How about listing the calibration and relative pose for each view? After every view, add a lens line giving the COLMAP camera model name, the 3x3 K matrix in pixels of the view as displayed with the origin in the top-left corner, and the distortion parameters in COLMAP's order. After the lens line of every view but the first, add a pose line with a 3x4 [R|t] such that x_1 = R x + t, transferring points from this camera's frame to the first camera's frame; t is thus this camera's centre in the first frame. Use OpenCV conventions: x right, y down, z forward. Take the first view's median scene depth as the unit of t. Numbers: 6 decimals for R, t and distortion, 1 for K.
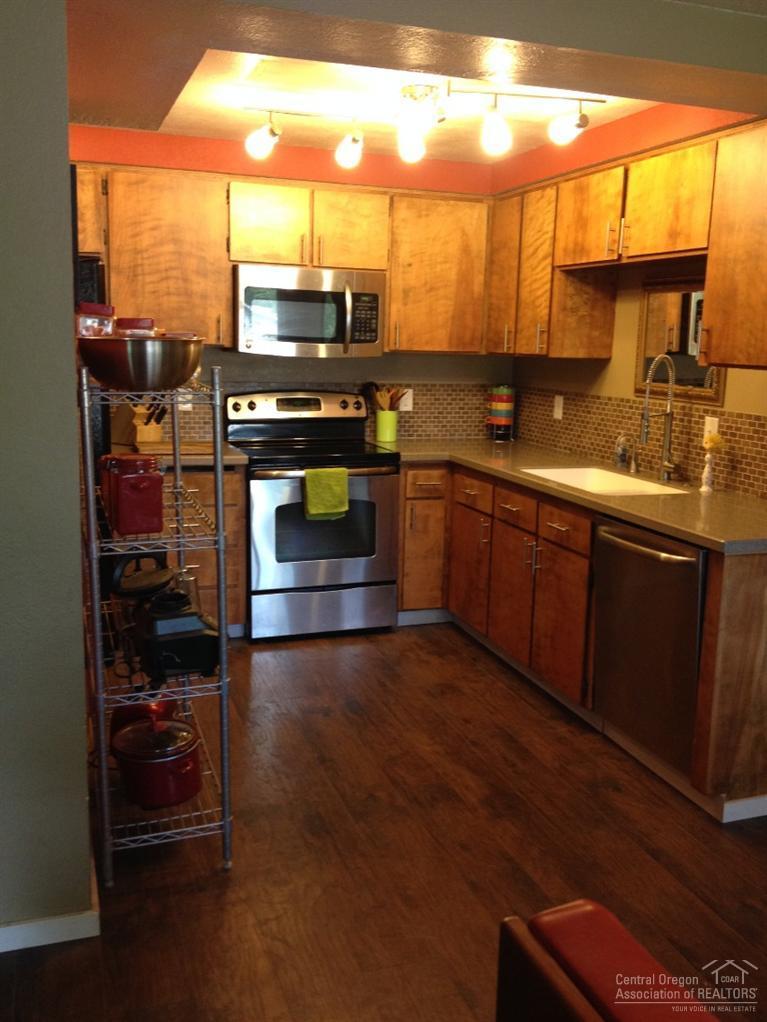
lens RADIAL K [[969.6, 0, 382.4], [0, 969.6, 513.3], [0, 0, 1]] dist [0.058157, 0.000000]
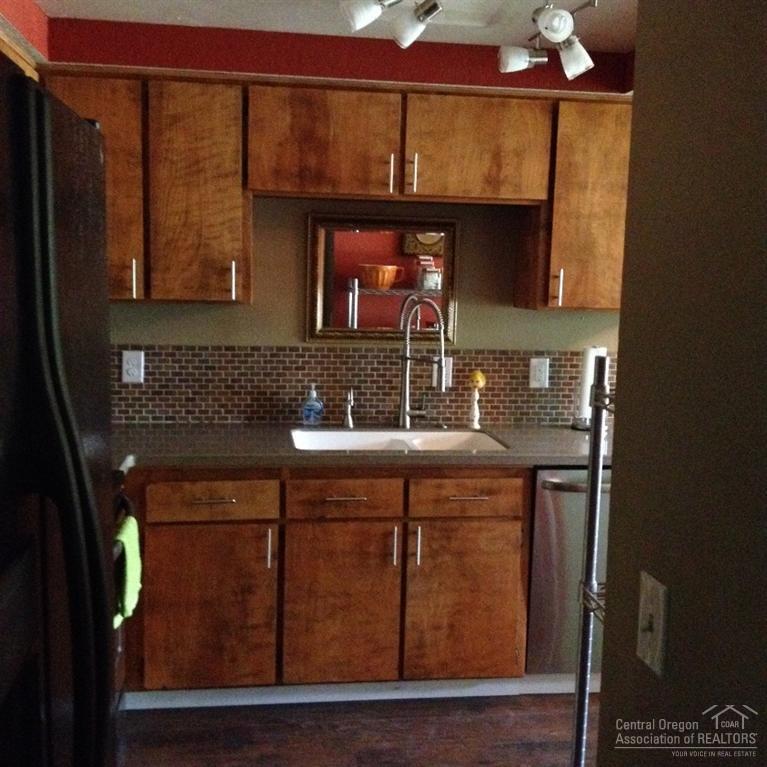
lens RADIAL K [[936.1, 0, 382.5], [0, 936.1, 381.3], [0, 0, 1]] dist [0.074615, 0.000000]
pose [[0.201554, -0.138388, 0.969652, -0.593282], [0.159500, 0.981392, 0.106910, -0.177295], [-0.966403, 0.133112, 0.219876, 0.801194]]
